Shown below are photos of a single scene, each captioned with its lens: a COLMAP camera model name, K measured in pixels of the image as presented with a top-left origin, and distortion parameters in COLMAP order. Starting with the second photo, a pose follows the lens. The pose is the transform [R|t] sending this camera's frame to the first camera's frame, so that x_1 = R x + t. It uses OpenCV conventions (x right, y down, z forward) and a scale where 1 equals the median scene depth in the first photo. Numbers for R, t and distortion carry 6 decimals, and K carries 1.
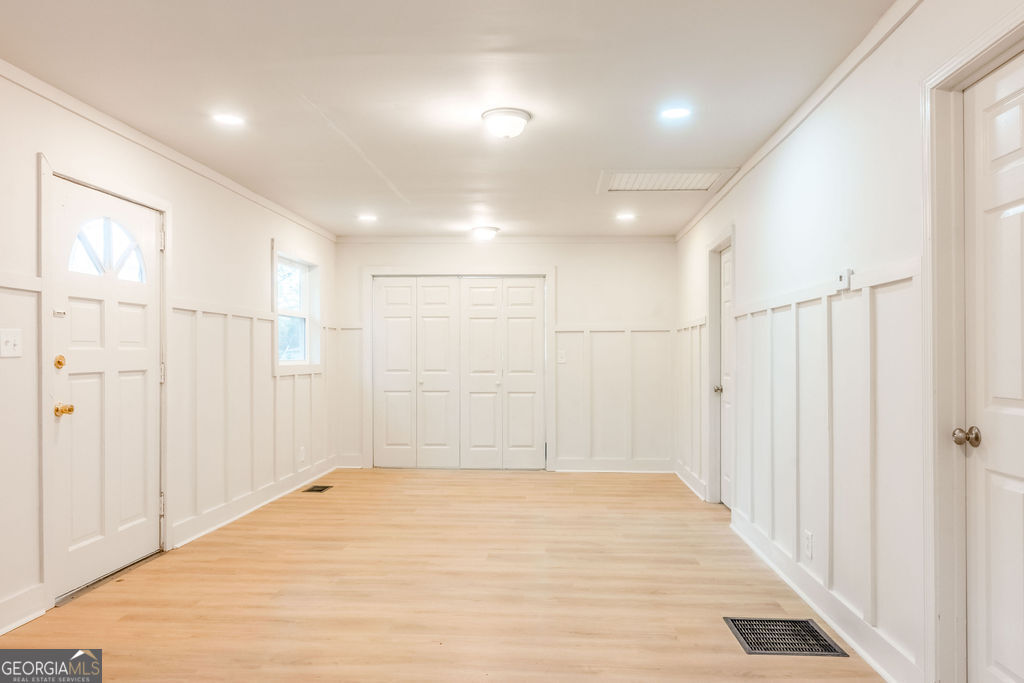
lens RADIAL K [[715.2, 0, 512.0], [0, 715.2, 341.5], [0, 0, 1]] dist [-0.000459, -0.001128]
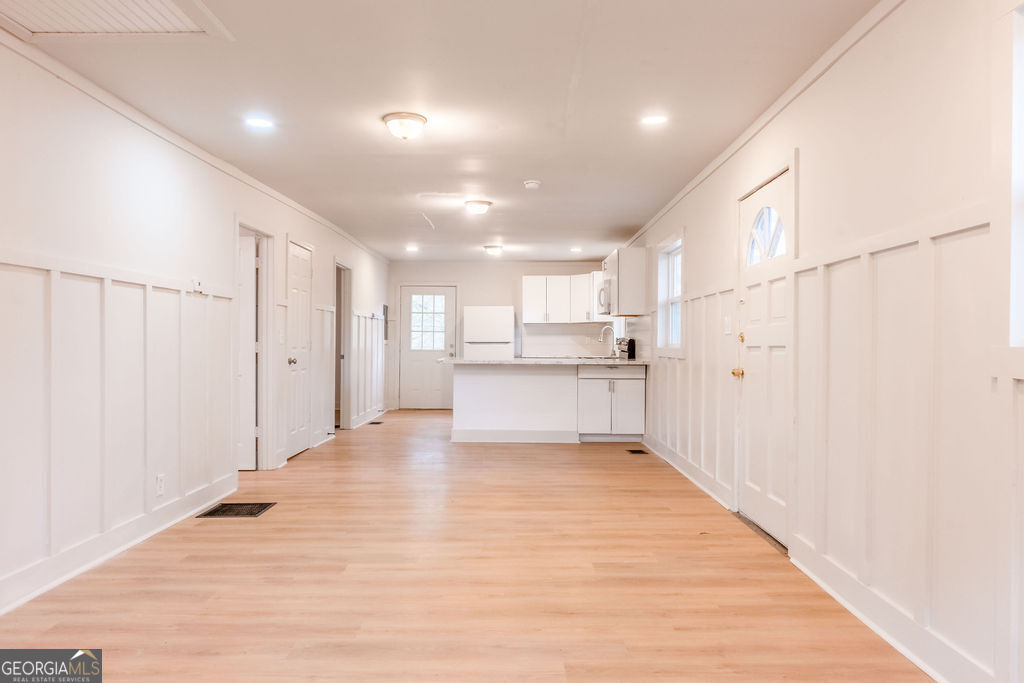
lens RADIAL K [[715.2, 0, 512.0], [0, 715.2, 341.5], [0, 0, 1]] dist [-0.000459, -0.001128]
pose [[-0.997935, 0.001192, -0.064216, -0.091851], [0.002617, 0.999752, -0.022107, 0.051954], [0.064174, -0.022229, -0.997691, 1.852366]]
